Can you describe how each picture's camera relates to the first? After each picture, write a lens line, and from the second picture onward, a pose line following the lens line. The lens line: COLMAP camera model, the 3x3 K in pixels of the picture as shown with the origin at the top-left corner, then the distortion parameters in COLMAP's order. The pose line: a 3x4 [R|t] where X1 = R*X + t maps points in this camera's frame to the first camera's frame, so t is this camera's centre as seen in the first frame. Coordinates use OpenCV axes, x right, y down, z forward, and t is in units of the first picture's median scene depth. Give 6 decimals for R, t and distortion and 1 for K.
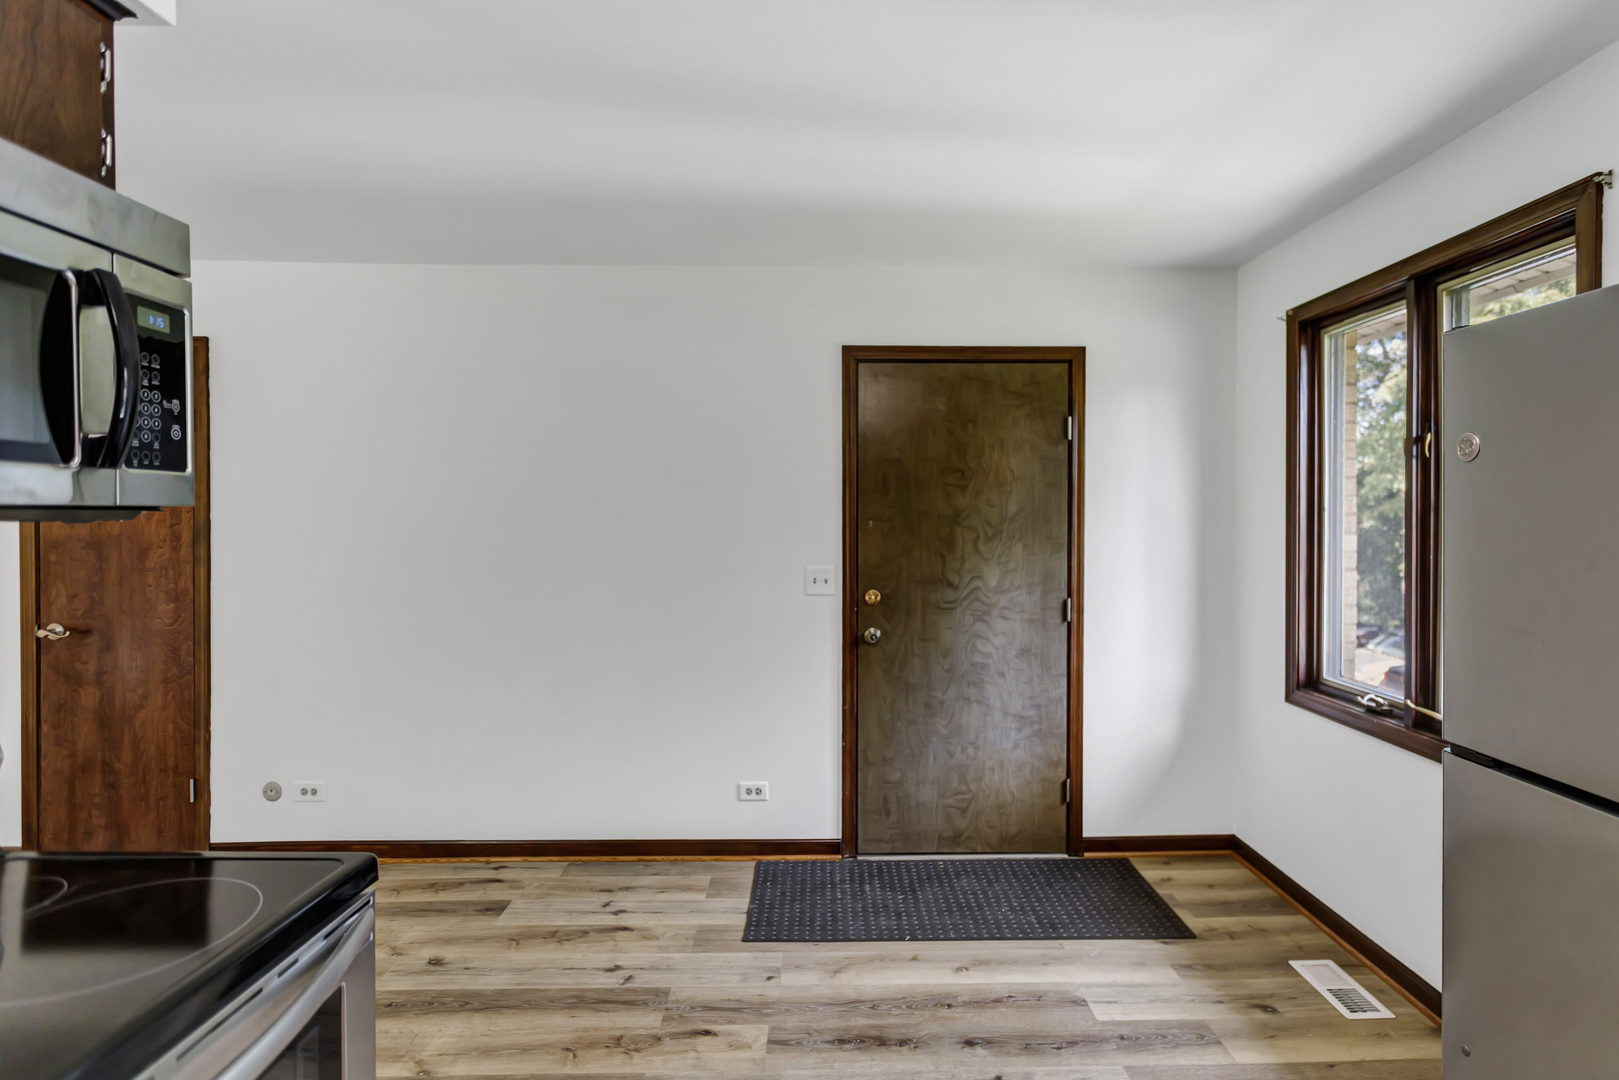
lens RADIAL K [[791.1, 0, 832.0], [0, 791.1, 531.0], [0, 0, 1]] dist [0.005321, 0.001264]
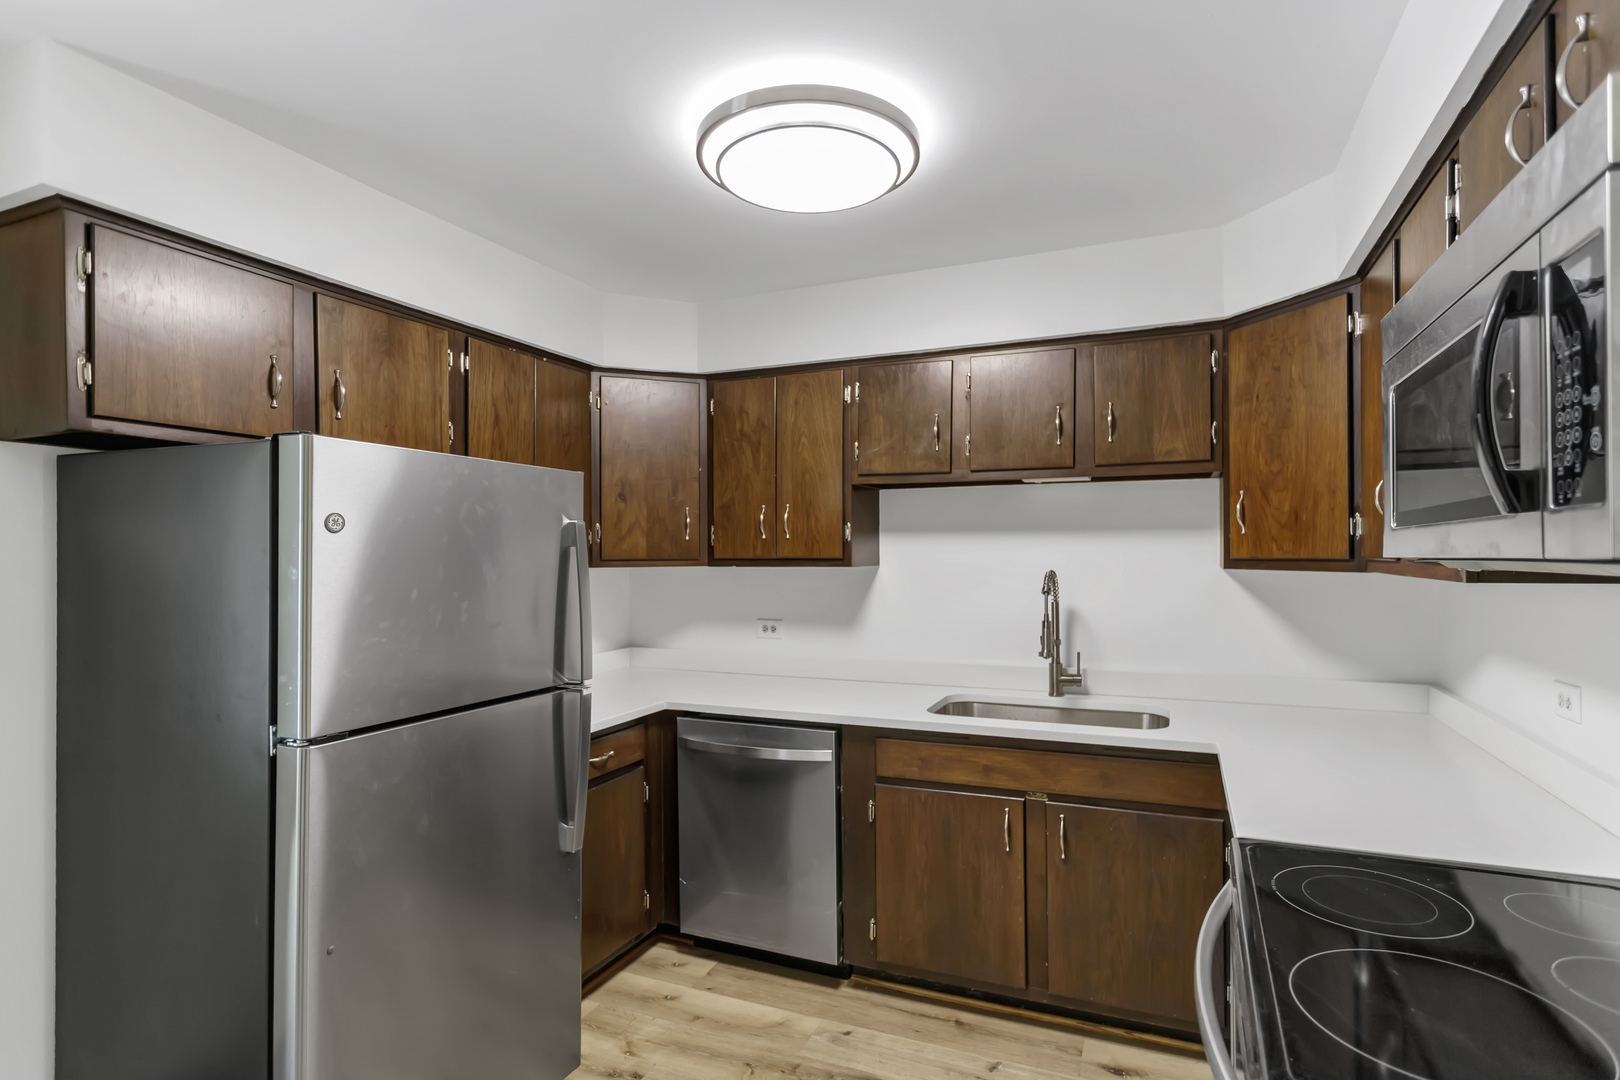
lens RADIAL K [[773.3, 0, 867.1], [0, 773.3, 552.2], [0, 0, 1]] dist [-0.000901, -0.000054]
pose [[-0.923108, 0.005544, 0.384501, -0.193623], [0.012880, 0.999781, 0.016509, -0.020177], [-0.384325, 0.020192, -0.922977, 0.622017]]
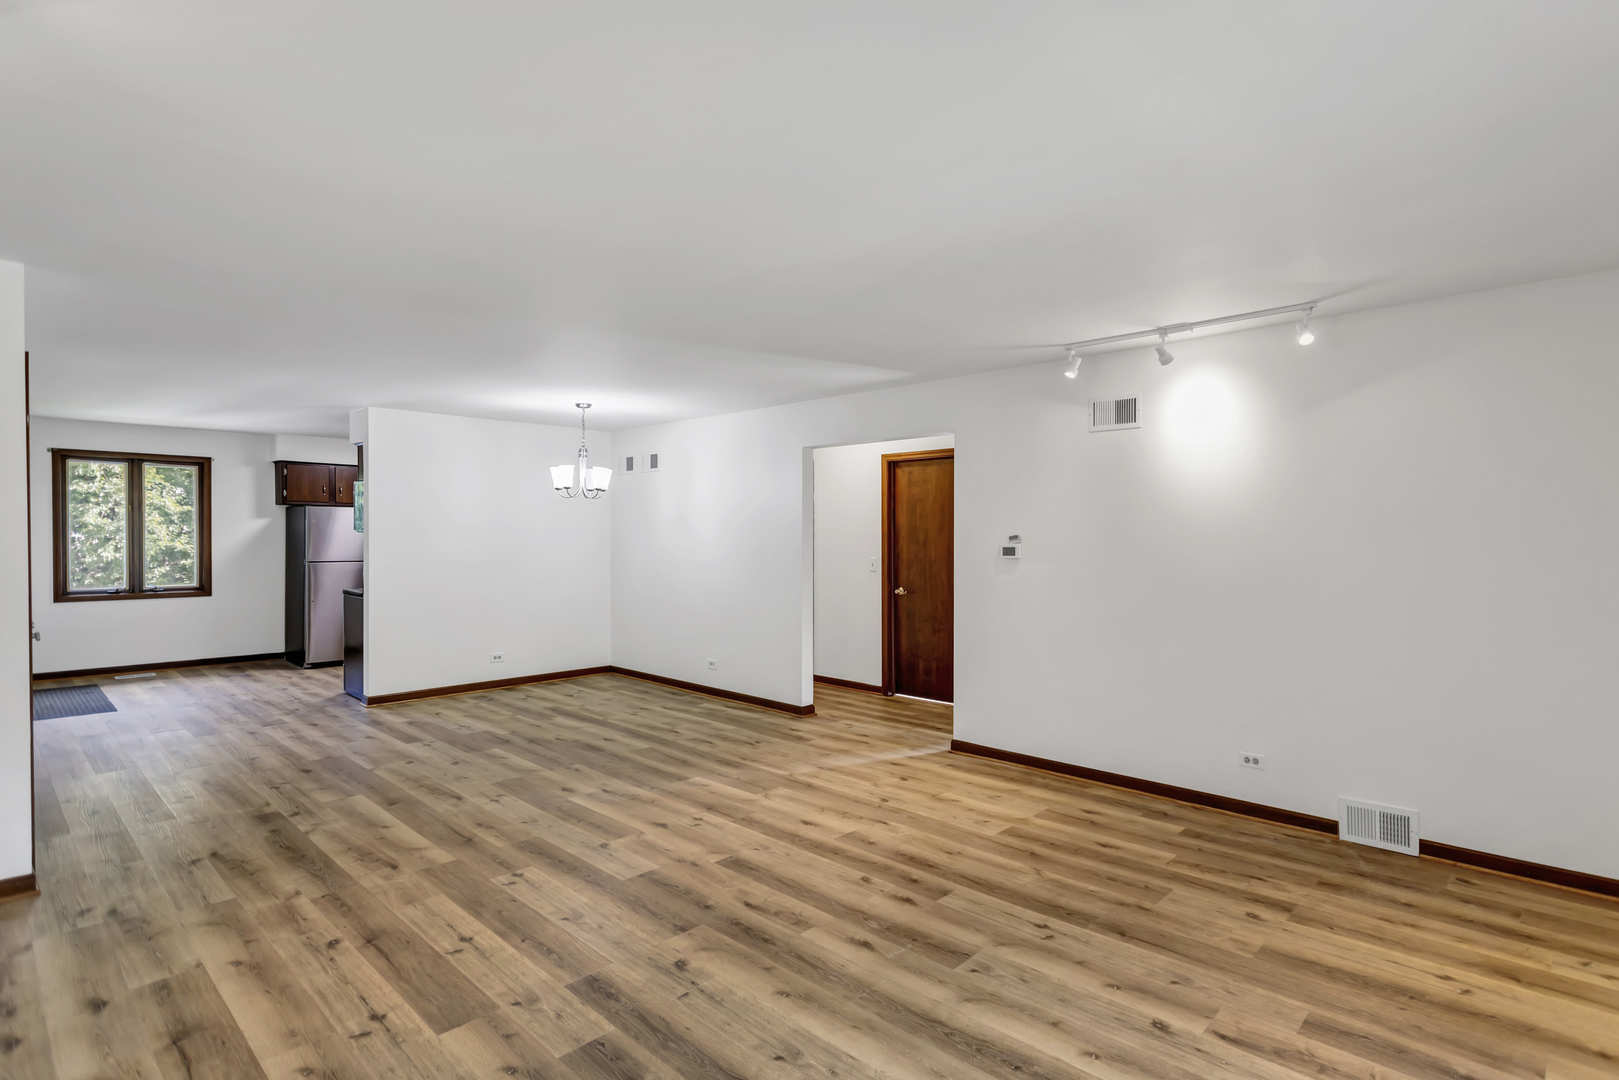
lens RADIAL K [[799.5, 0, 850.3], [0, 799.5, 538.7], [0, 0, 1]] dist [0.000314, 0.001172]
pose [[-0.734003, -0.010579, 0.679064, -2.717036], [0.003366, 0.999810, 0.019214, -0.023710], [-0.679138, 0.016389, -0.733828, 1.030693]]
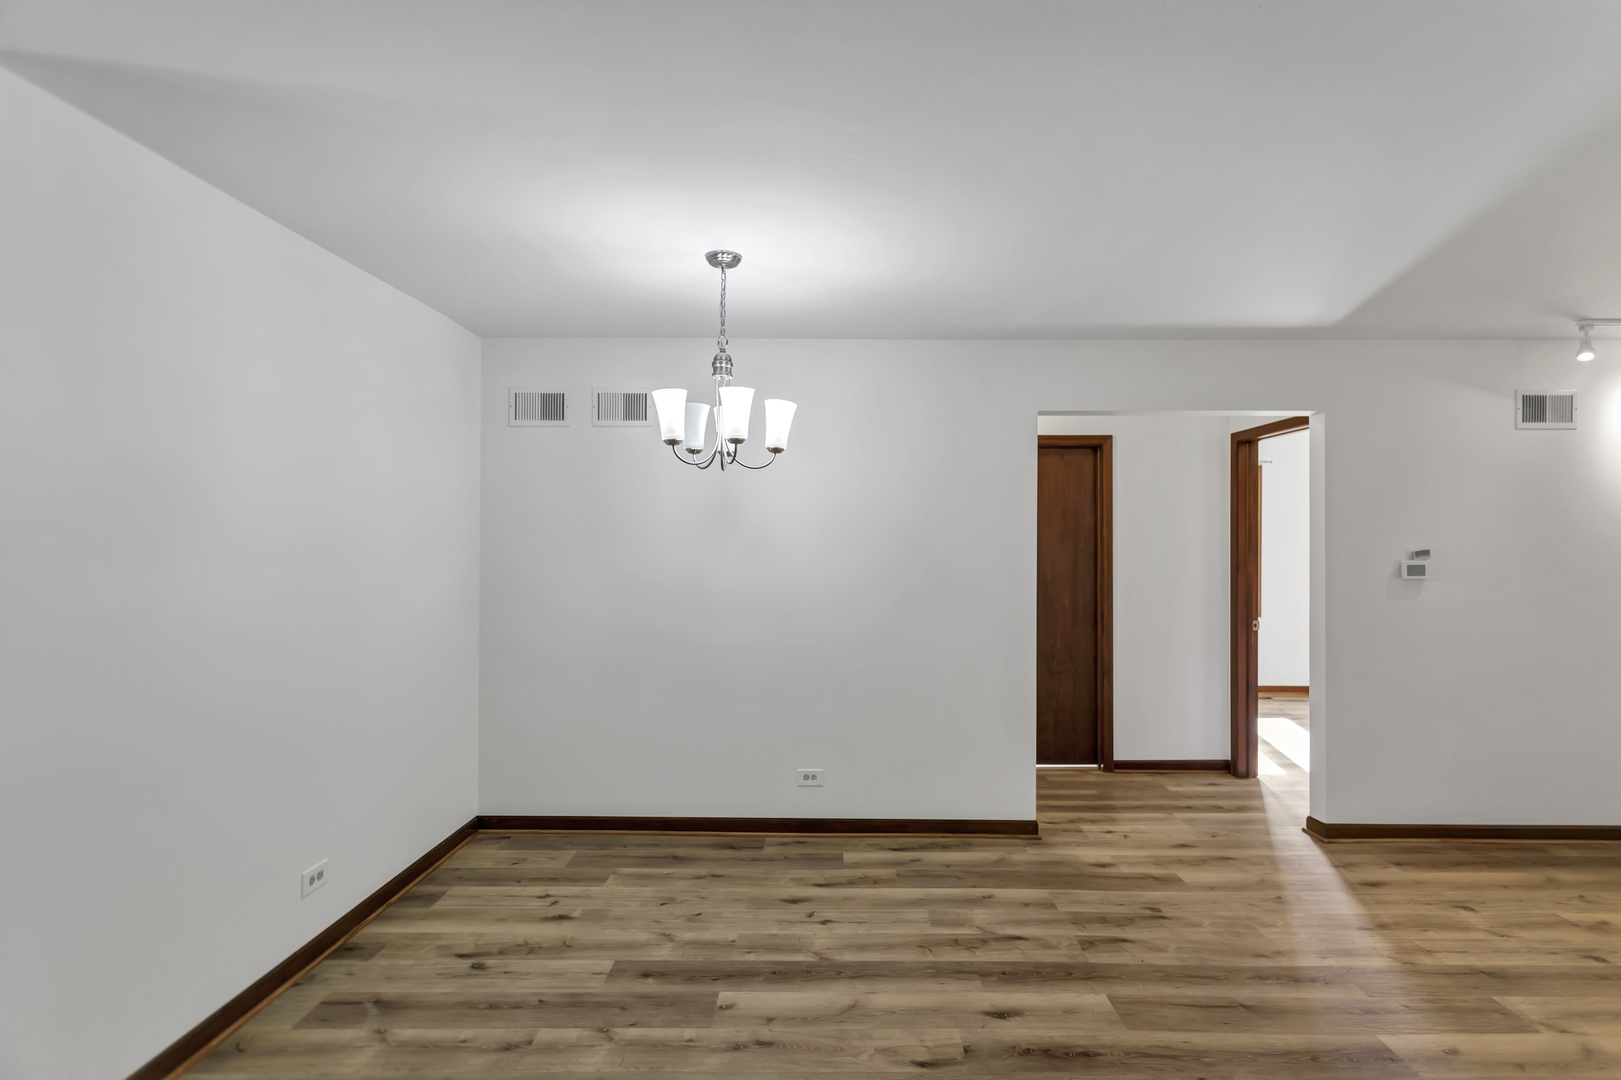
lens RADIAL K [[755.7, 0, 847.6], [0, 755.7, 538.3], [0, 0, 1]] dist [0.003329, 0.000197]
pose [[-0.999904, -0.009087, 0.010428, -1.033161], [-0.009004, 0.999928, 0.007951, -0.018917], [-0.010499, 0.007857, -0.999914, 0.850817]]
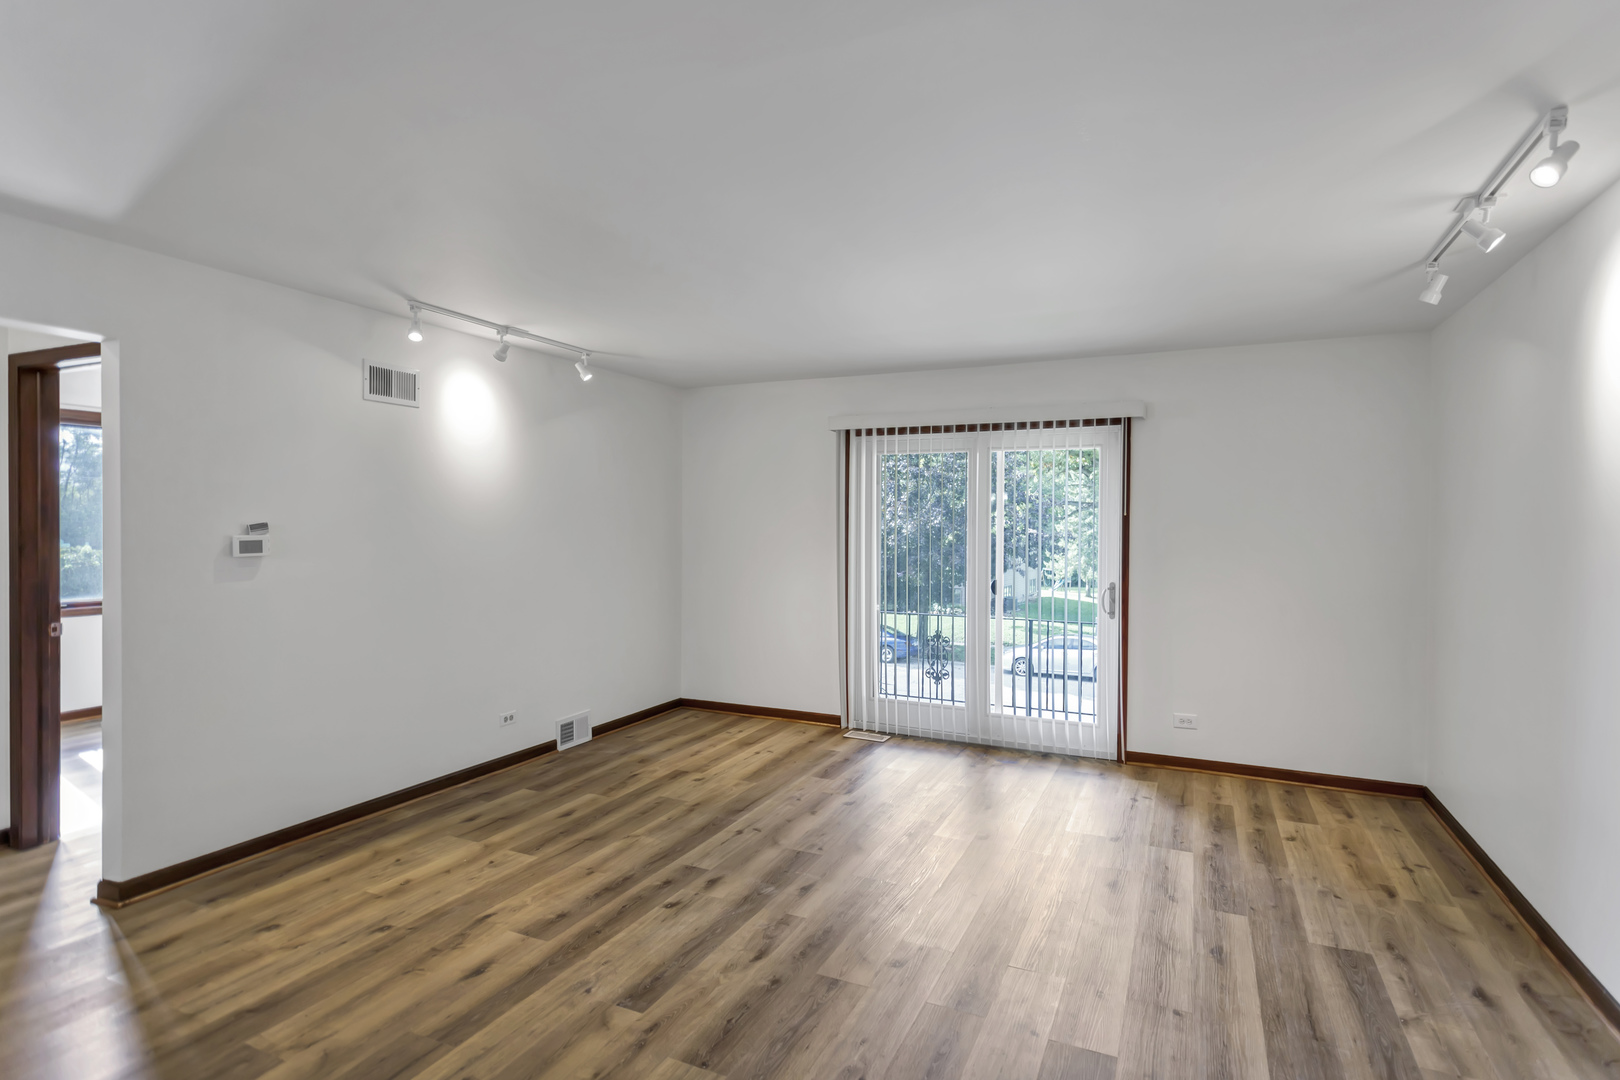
lens RADIAL K [[791.6, 0, 832.5], [0, 791.6, 531.0], [0, 0, 1]] dist [0.005321, 0.001264]
pose [[-0.429151, -0.000337, -0.903233, -1.273813], [-0.020265, 0.999752, 0.009255, -0.014468], [0.903006, 0.022276, -0.429051, 0.825770]]
